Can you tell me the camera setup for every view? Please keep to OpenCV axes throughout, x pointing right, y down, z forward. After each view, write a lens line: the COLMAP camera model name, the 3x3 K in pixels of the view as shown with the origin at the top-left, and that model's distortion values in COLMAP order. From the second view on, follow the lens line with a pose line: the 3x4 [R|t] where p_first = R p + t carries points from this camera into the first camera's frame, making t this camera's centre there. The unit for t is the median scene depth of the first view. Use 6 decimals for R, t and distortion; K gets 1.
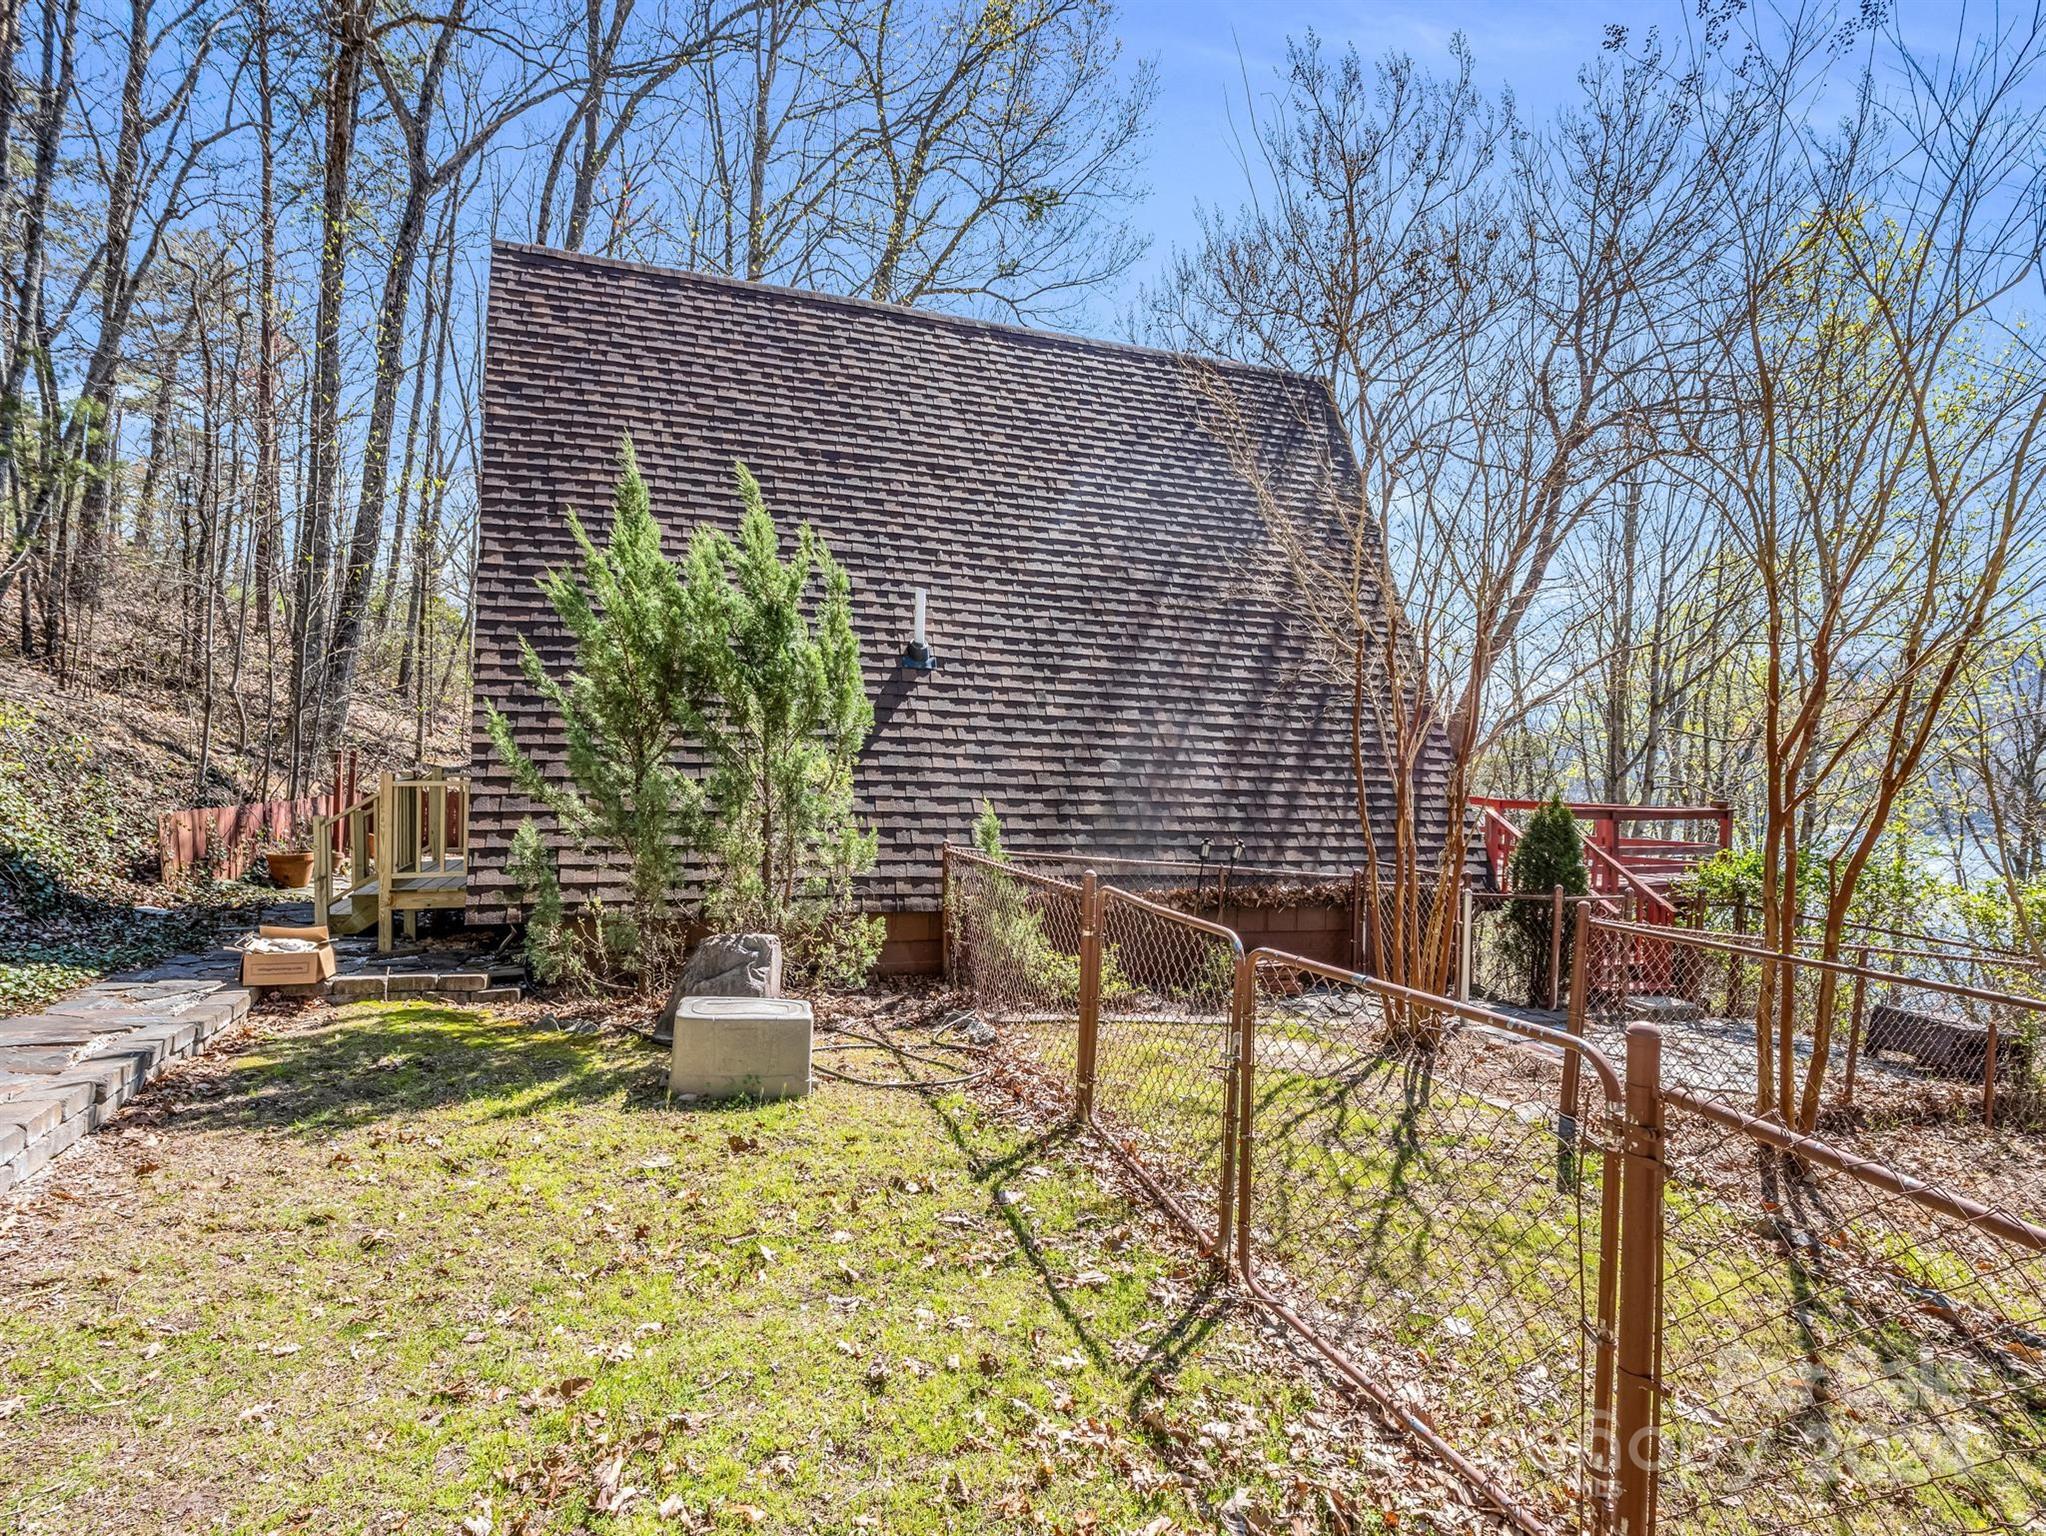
lens RADIAL K [[1019.9, 0, 1031.5], [0, 1019.9, 763.7], [0, 0, 1]] dist [-0.010439, -0.004517]
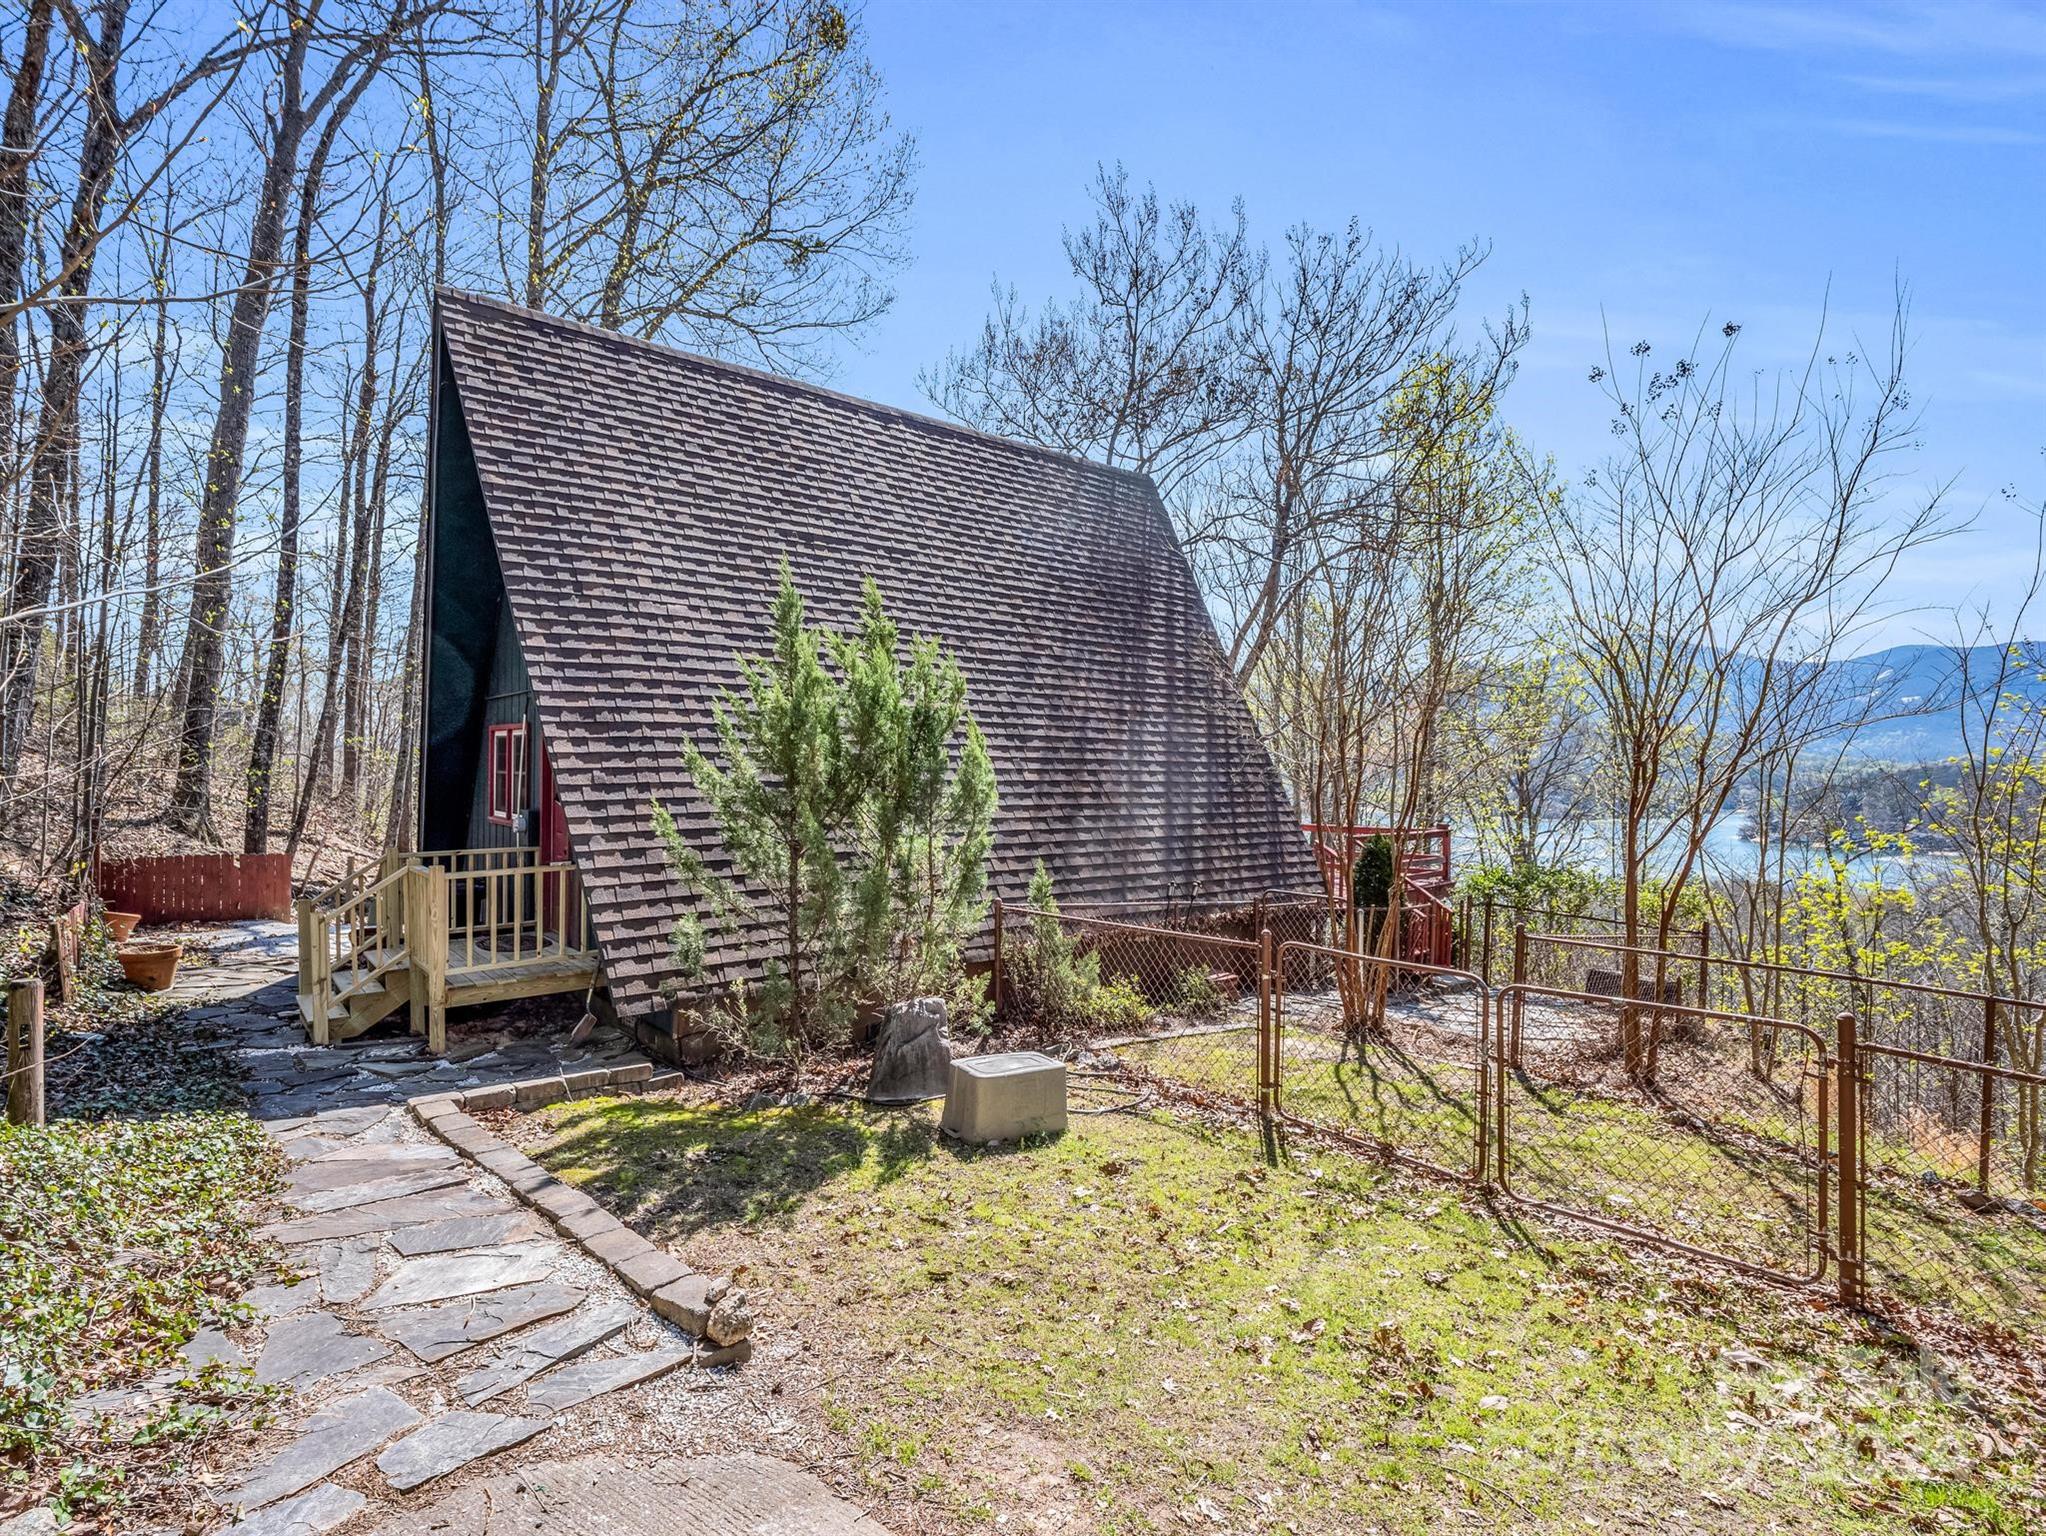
lens RADIAL K [[1019.9, 0, 1005.0], [0, 1019.9, 770.1], [0, 0, 1]] dist [-0.010439, -0.004517]
pose [[0.936006, -0.021241, 0.351342, -0.384087], [0.020465, 0.999773, 0.005921, -0.062135], [-0.351388, 0.001648, 0.936228, -0.068678]]
